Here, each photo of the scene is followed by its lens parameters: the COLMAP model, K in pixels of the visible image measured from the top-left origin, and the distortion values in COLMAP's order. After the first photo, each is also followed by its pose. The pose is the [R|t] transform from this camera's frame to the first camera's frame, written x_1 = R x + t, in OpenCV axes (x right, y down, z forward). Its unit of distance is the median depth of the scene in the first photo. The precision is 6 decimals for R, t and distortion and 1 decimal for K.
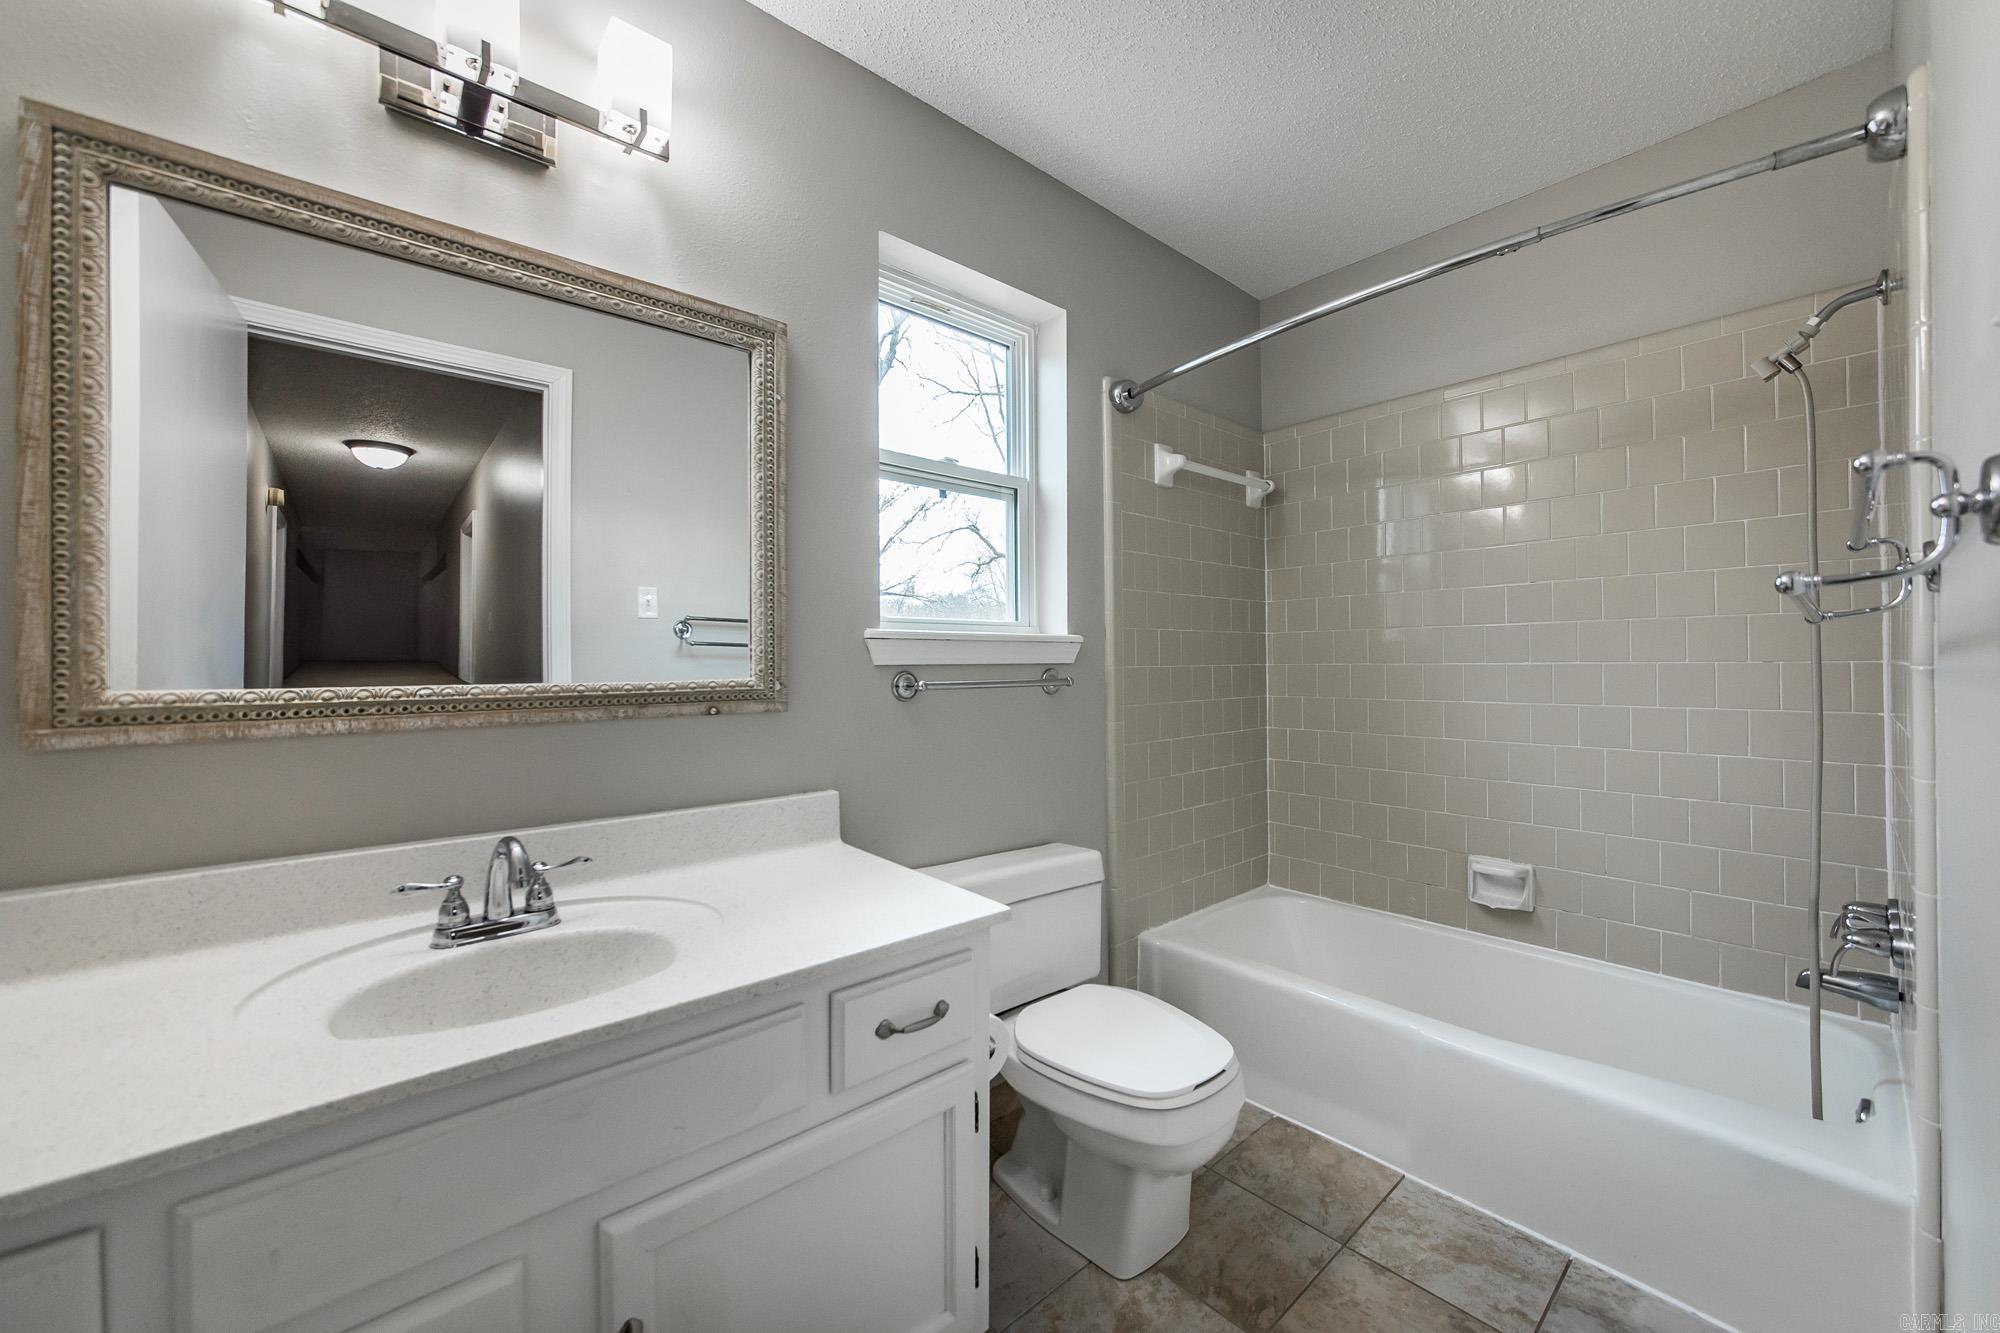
lens RADIAL K [[785.0, 0, 1000.0], [0, 785.0, 666.5], [0, 0, 1]] dist [0.015120, 0.000043]
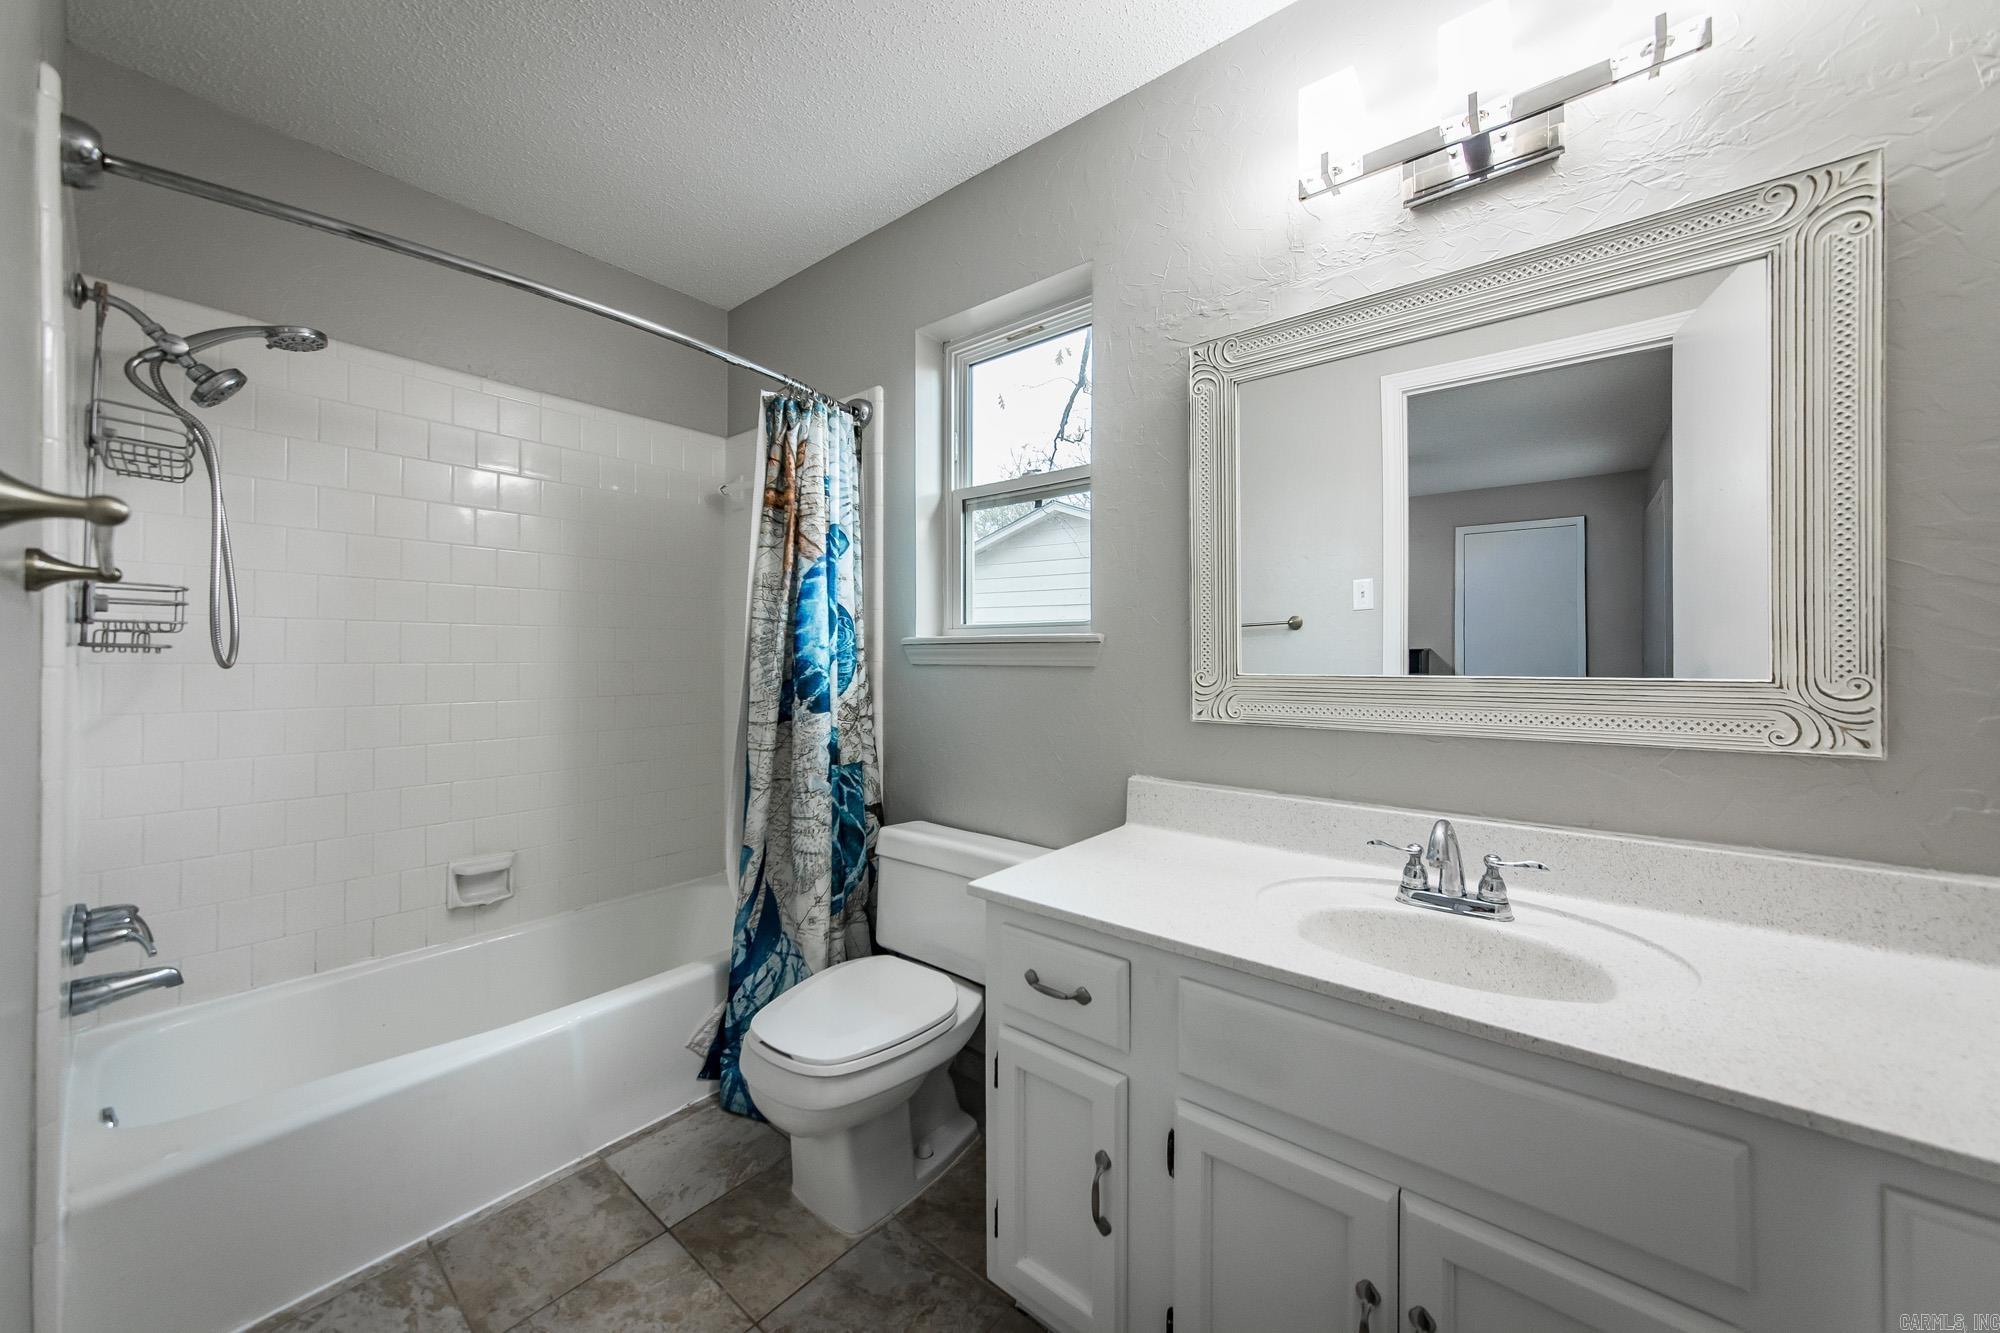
lens RADIAL K [[716.1, 0, 985.7], [0, 716.1, 654.8], [0, 0, 1]] dist [-0.001063, -0.000037]
pose [[0.186879, -0.003826, -0.982376, 0.210156], [-0.008631, 0.999947, -0.005537, -0.001162], [0.982345, 0.009514, 0.186836, 0.177284]]
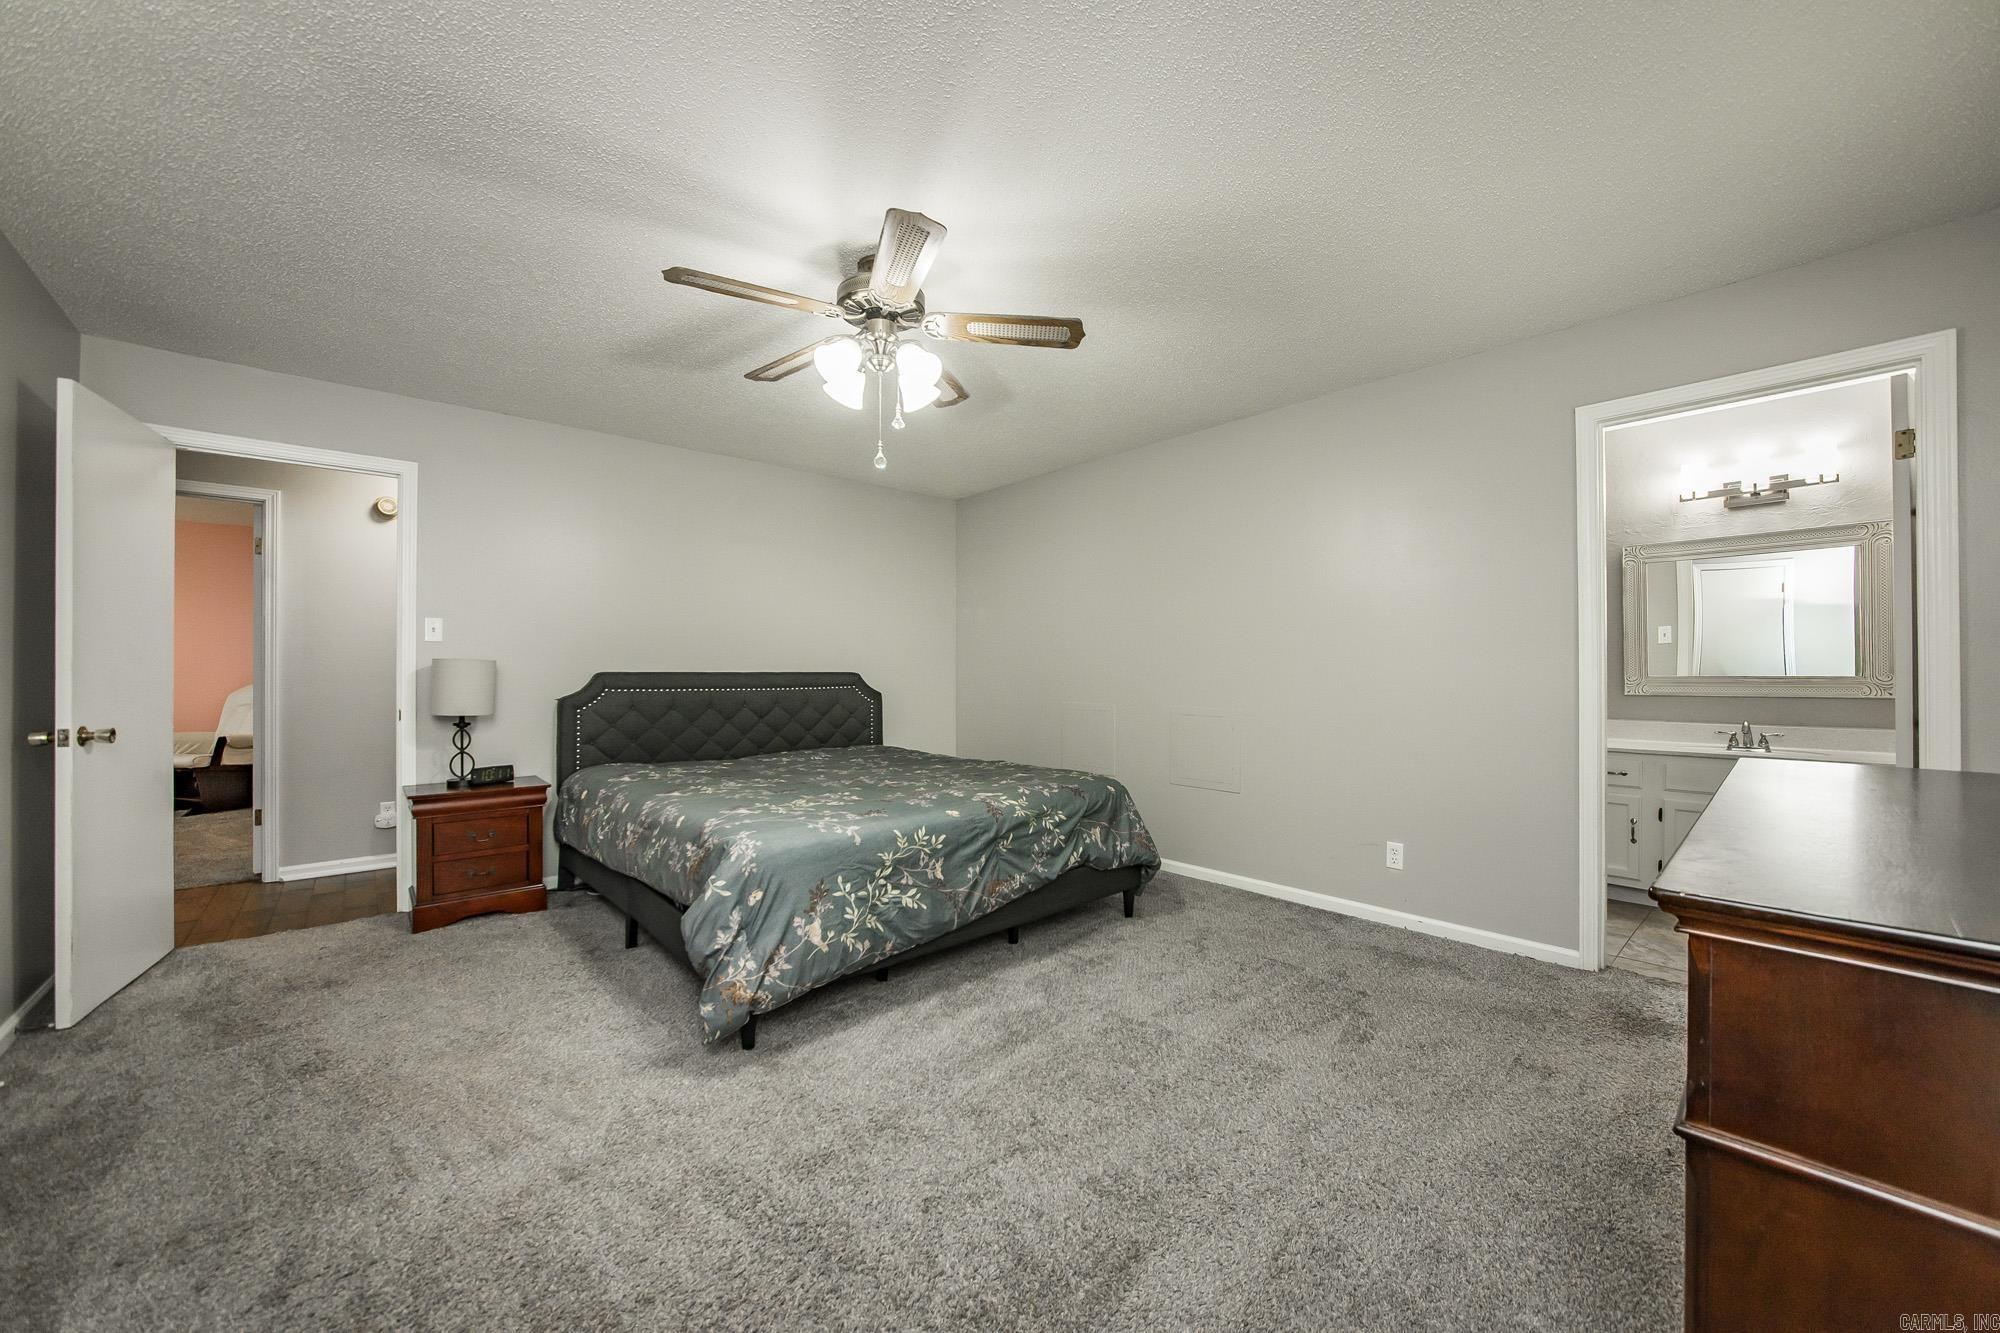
lens RADIAL K [[724.5, 0, 1000.0], [0, 724.5, 666.5], [0, 0, 1]] dist [-0.010291, 0.000003]
pose [[0.038187, -0.007111, -0.999245, 2.337281], [-0.007794, 0.999942, -0.007414, 0.030341], [0.999240, 0.008072, 0.038129, -2.371684]]
